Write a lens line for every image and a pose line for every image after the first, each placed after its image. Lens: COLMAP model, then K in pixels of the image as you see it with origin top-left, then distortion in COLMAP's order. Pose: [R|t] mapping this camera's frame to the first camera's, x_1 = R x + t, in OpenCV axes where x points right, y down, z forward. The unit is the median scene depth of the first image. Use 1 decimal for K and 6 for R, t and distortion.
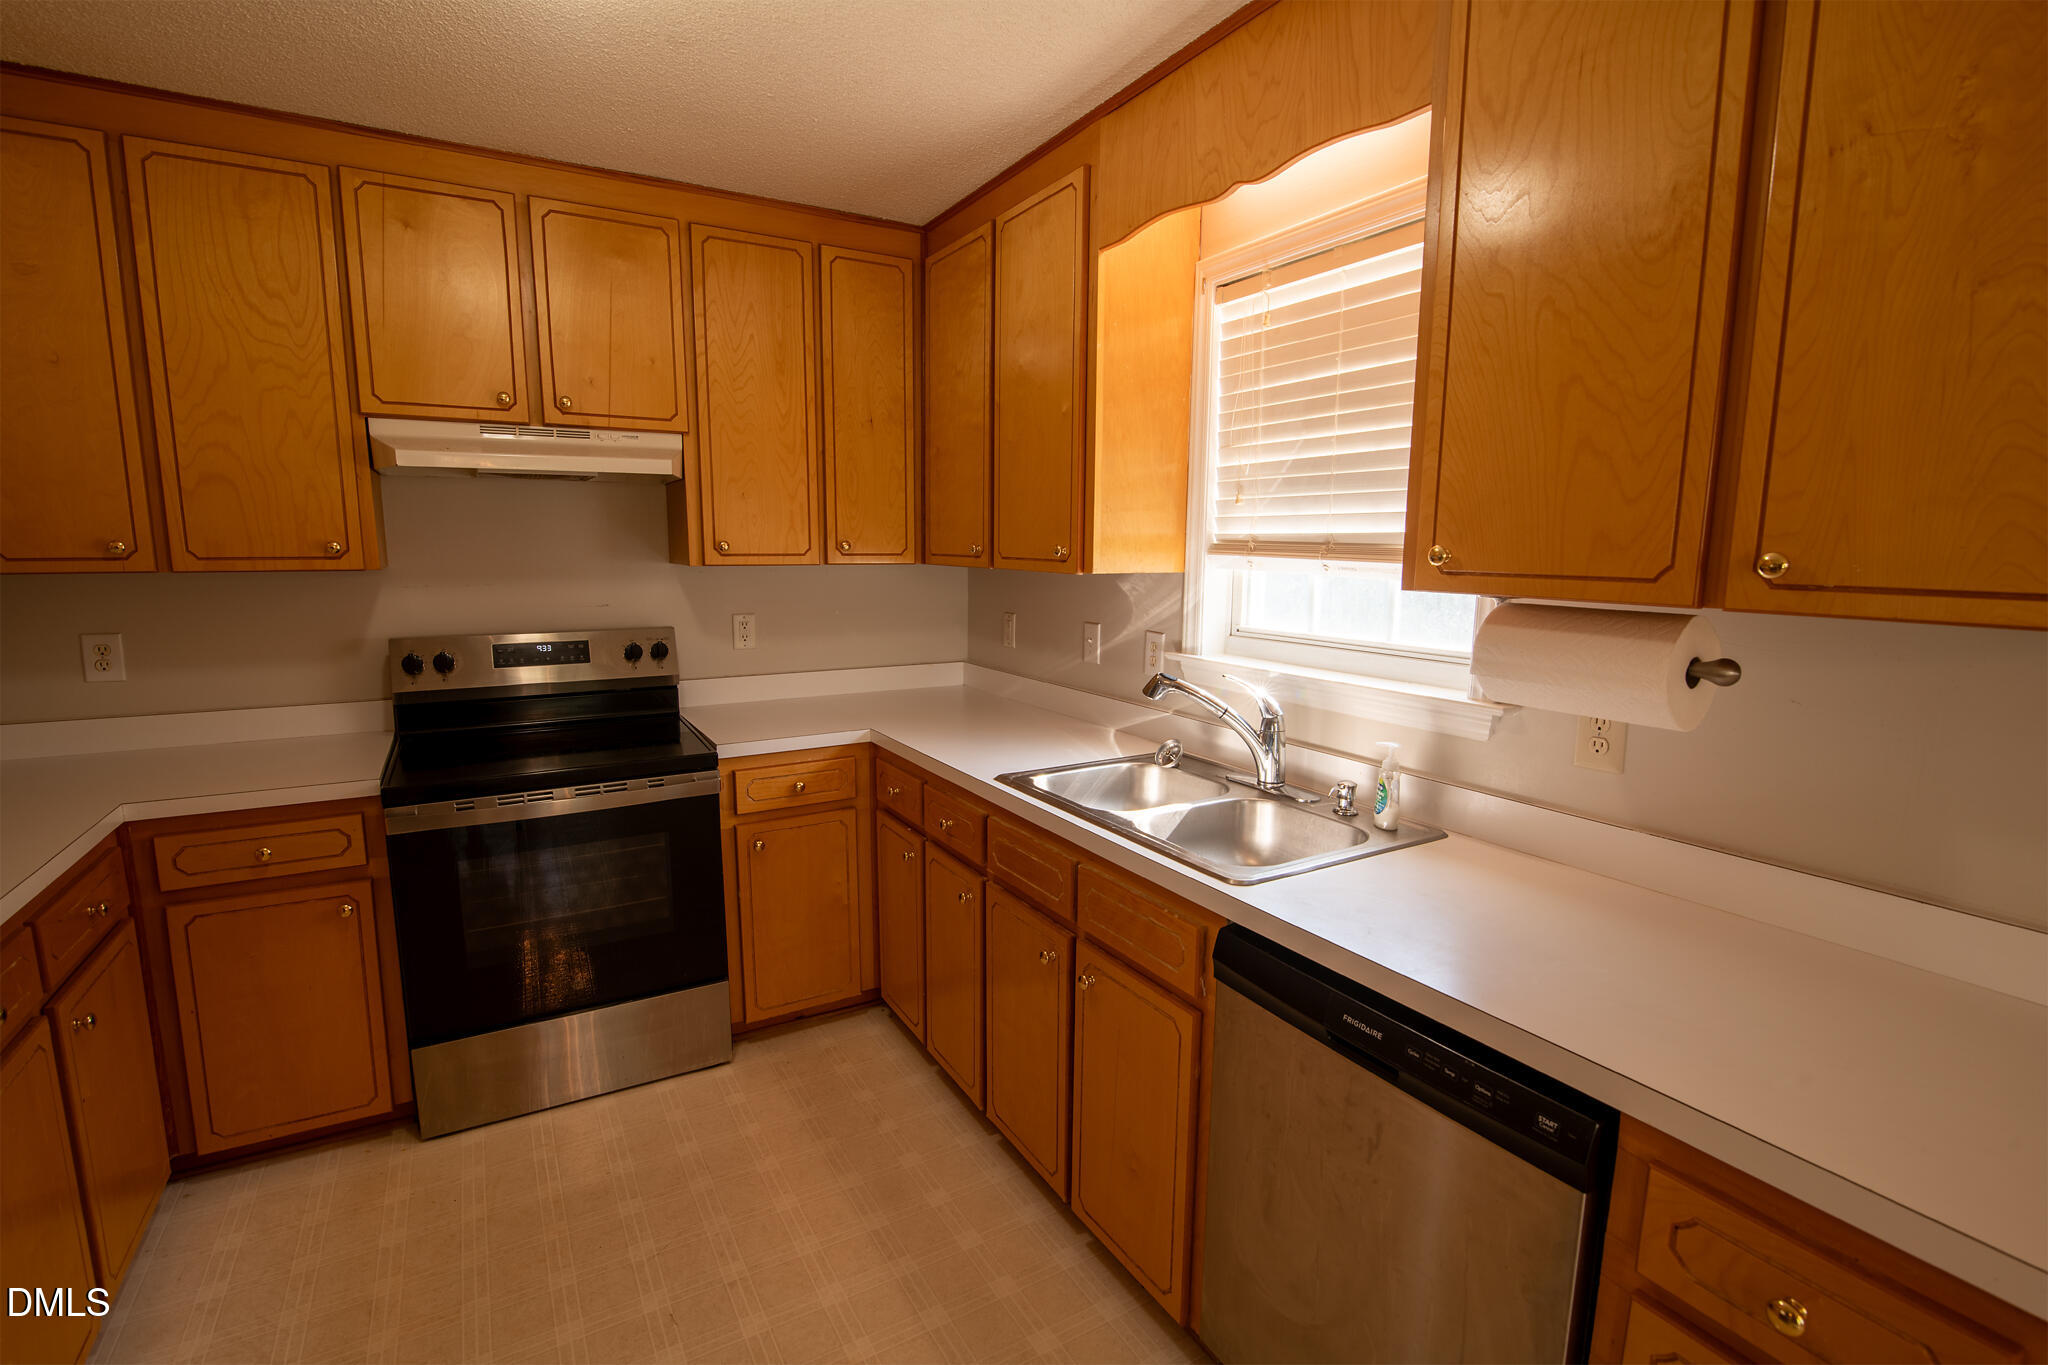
lens RADIAL K [[956.2, 0, 1026.1], [0, 956.2, 682.7], [0, 0, 1]] dist [-0.018876, -0.000390]
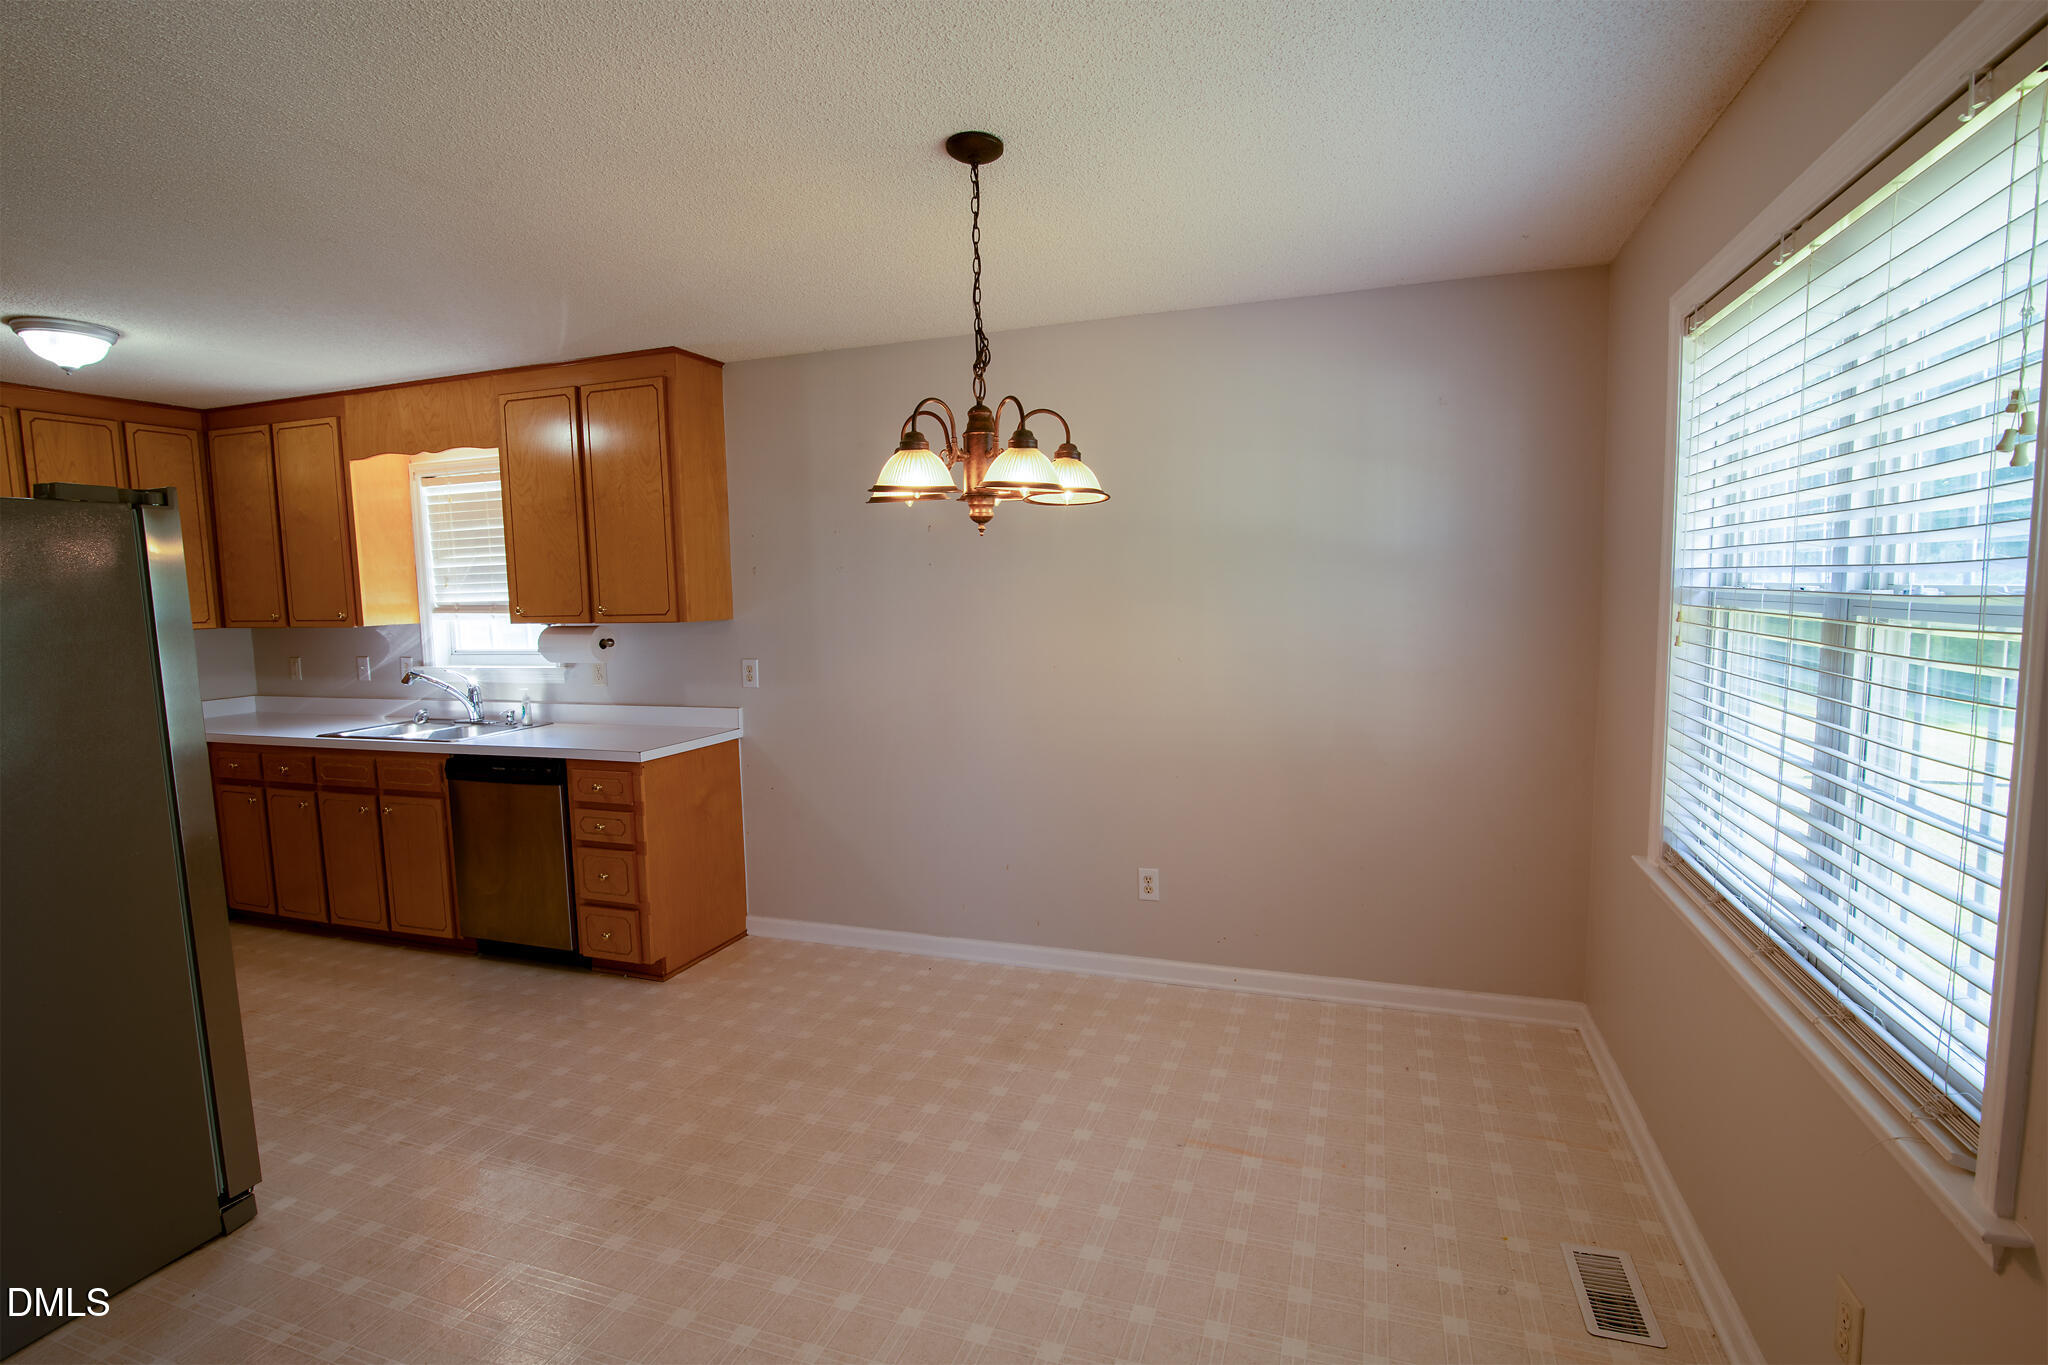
lens RADIAL K [[987.7, 0, 1001.1], [0, 987.7, 686.4], [0, 0, 1]] dist [-0.004842, -0.000246]
pose [[0.778301, -0.090265, 0.621369, -0.171318], [0.121447, 0.992566, -0.007931, 0.172018], [-0.616034, 0.081636, 0.783478, -1.288929]]
